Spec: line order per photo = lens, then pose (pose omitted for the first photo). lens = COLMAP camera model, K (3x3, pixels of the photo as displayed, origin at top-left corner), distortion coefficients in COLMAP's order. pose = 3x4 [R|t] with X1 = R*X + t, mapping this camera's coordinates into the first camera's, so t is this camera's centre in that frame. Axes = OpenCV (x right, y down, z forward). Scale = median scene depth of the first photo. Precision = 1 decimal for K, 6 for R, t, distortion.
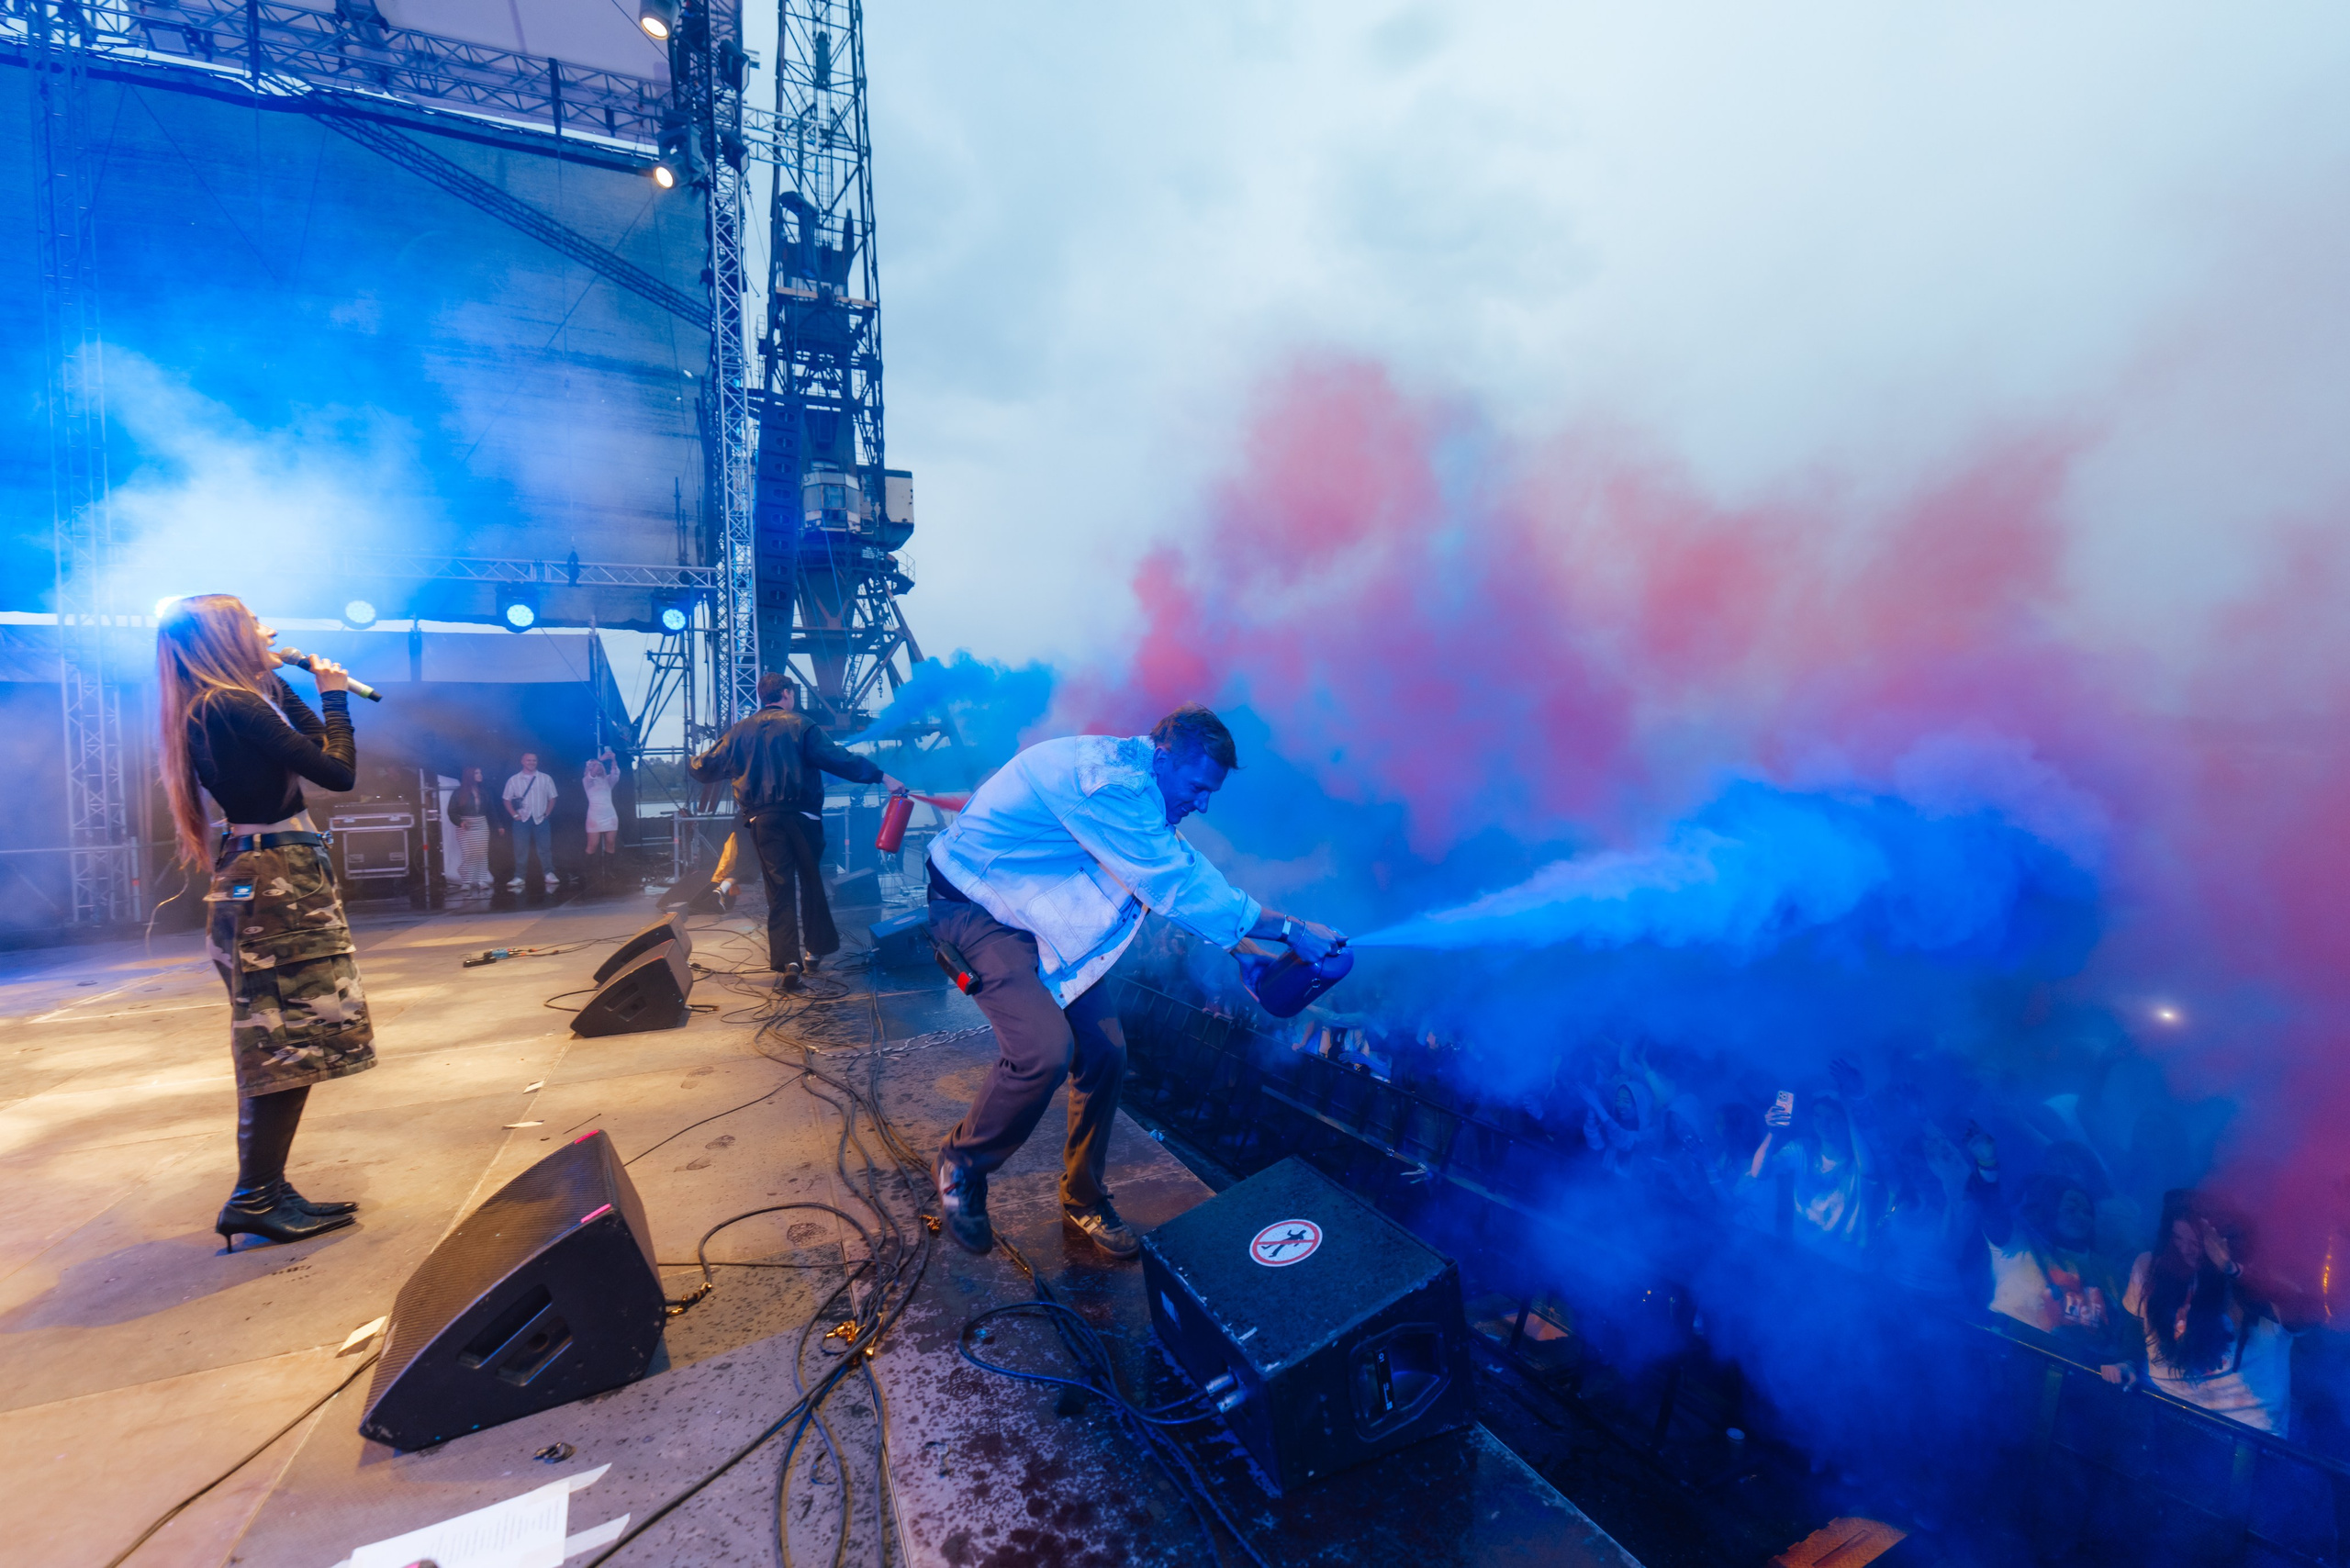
lens RADIAL K [[1013.4, 0, 1175.2], [0, 1013.4, 772.3], [0, 0, 1]] dist [-0.000182, 0.000218]
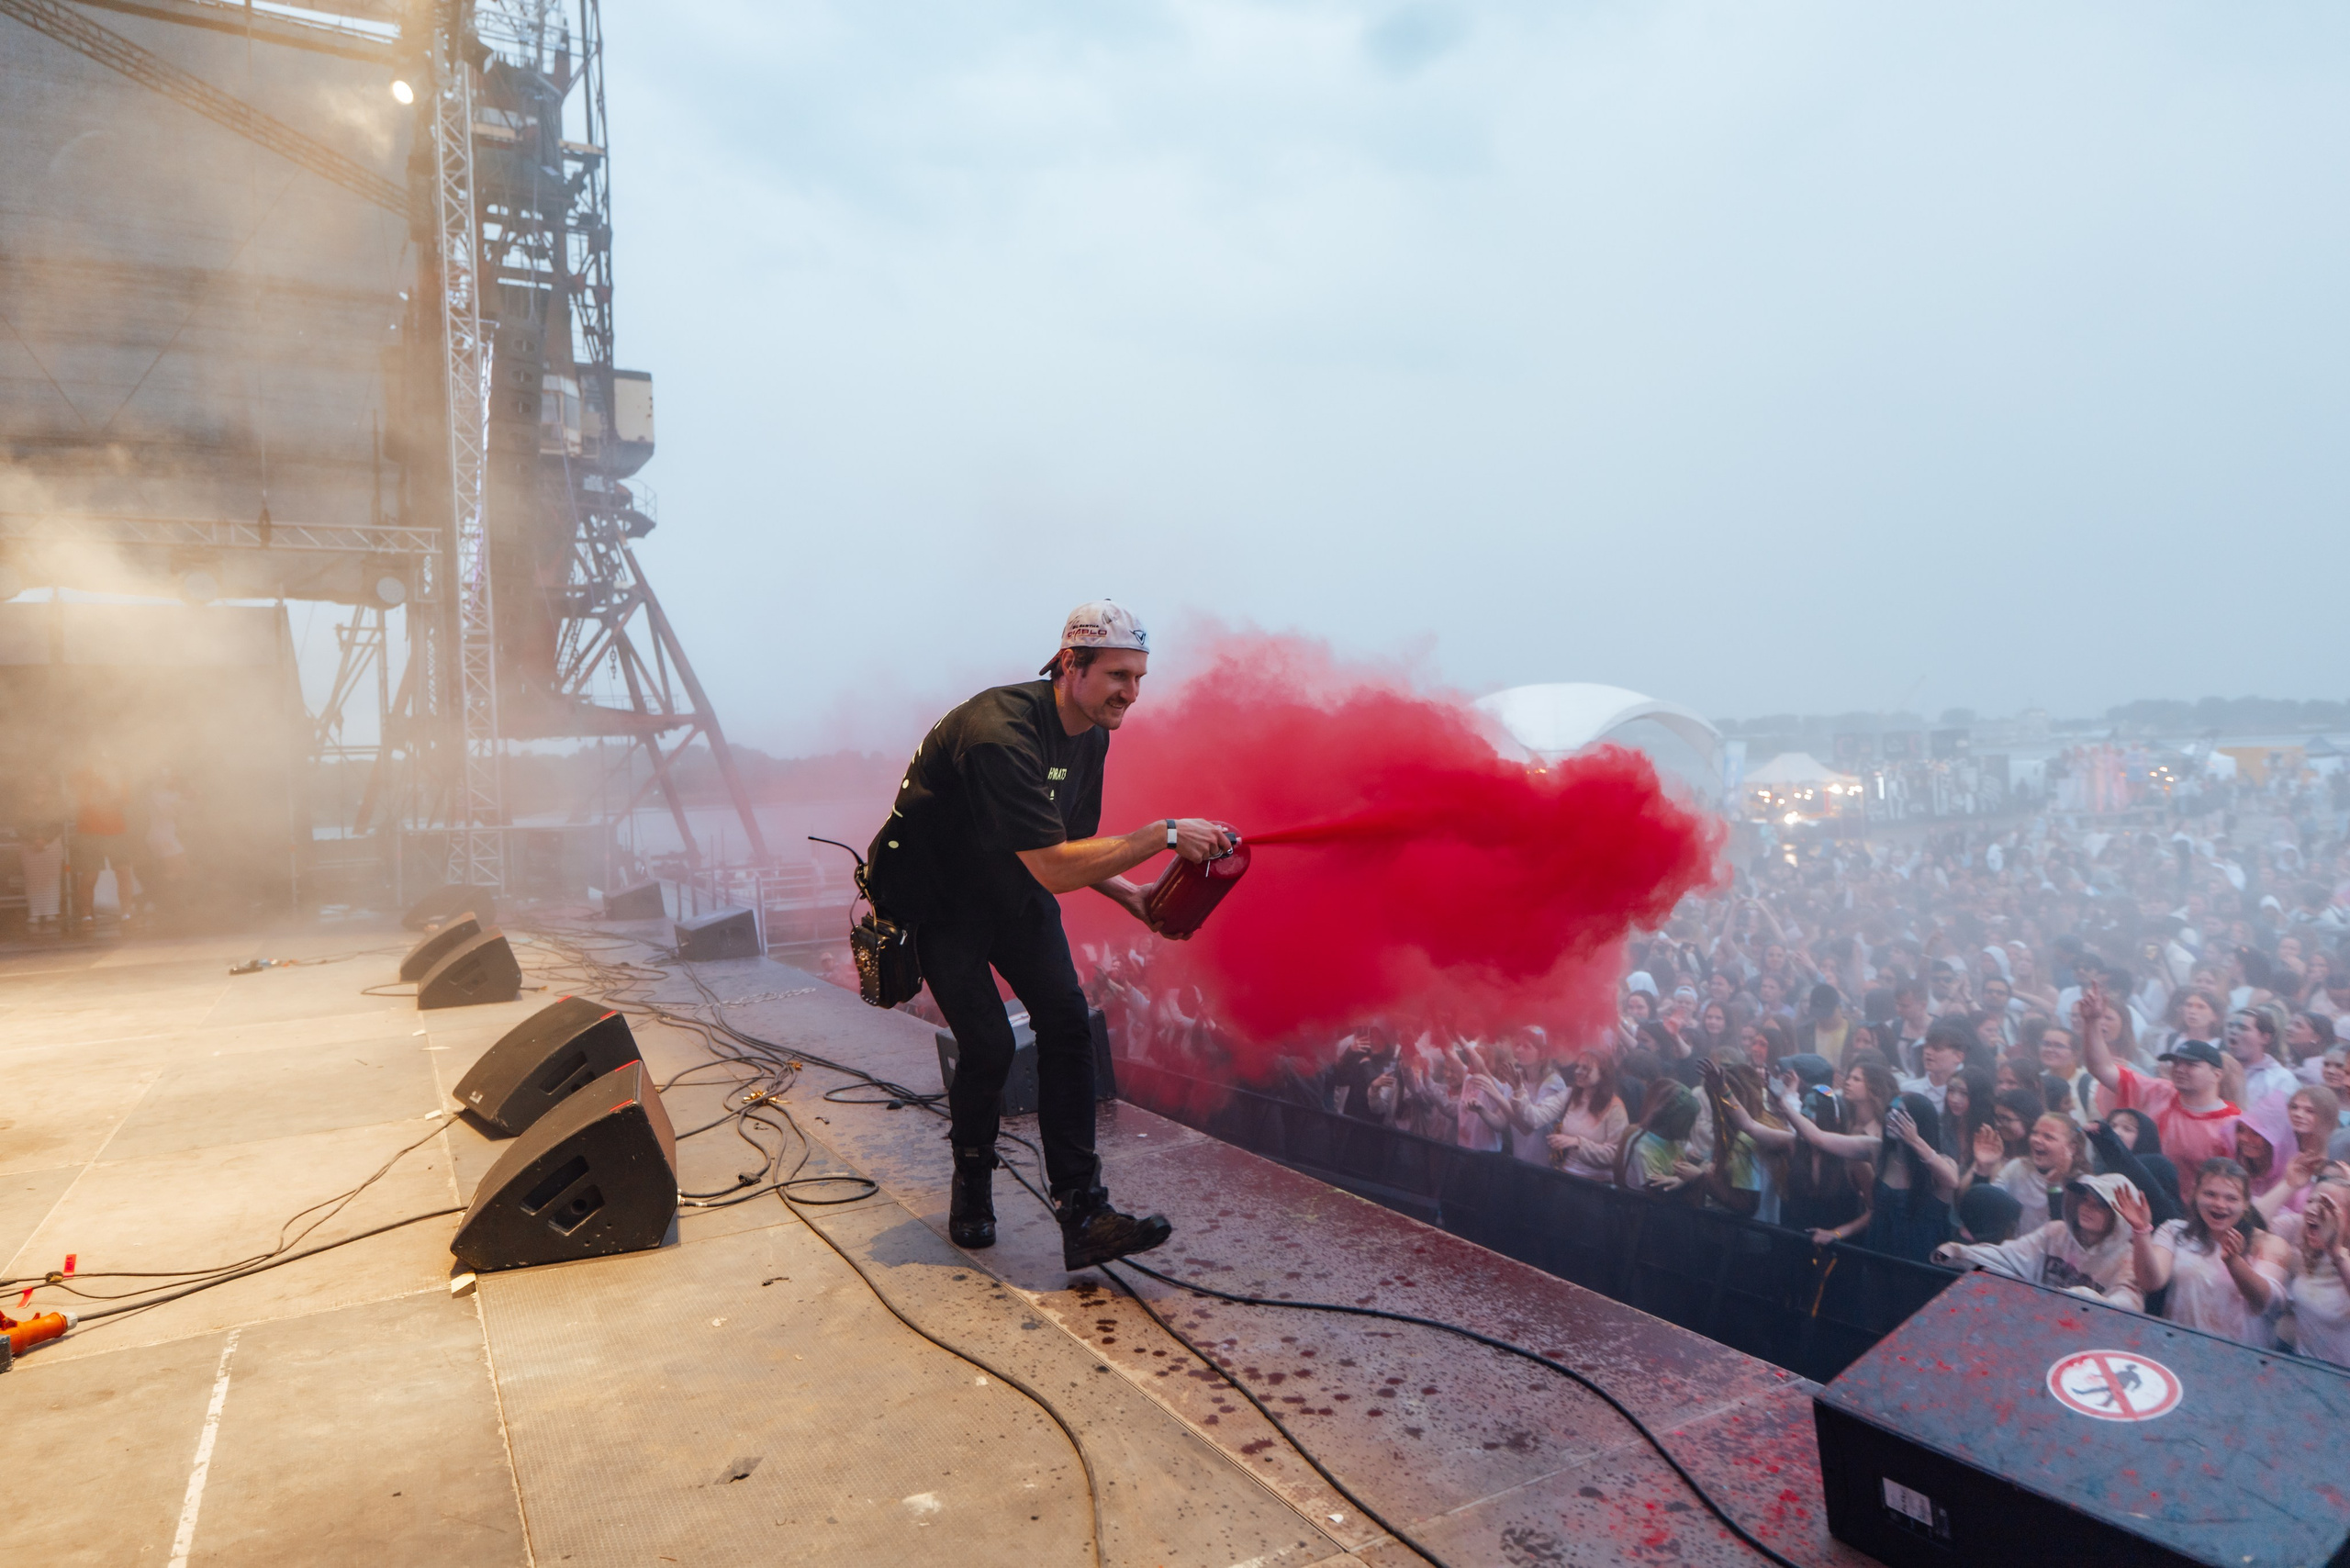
lens RADIAL K [[1550.7, 0, 1172.8], [0, 1550.7, 791.8], [0, 0, 1]] dist [0.023929, -0.000503]
pose [[0.995733, -0.003048, 0.092234, 0.013501], [0.002670, 0.999988, 0.004227, 0.005415], [-0.092245, -0.003963, 0.995728, -0.172787]]
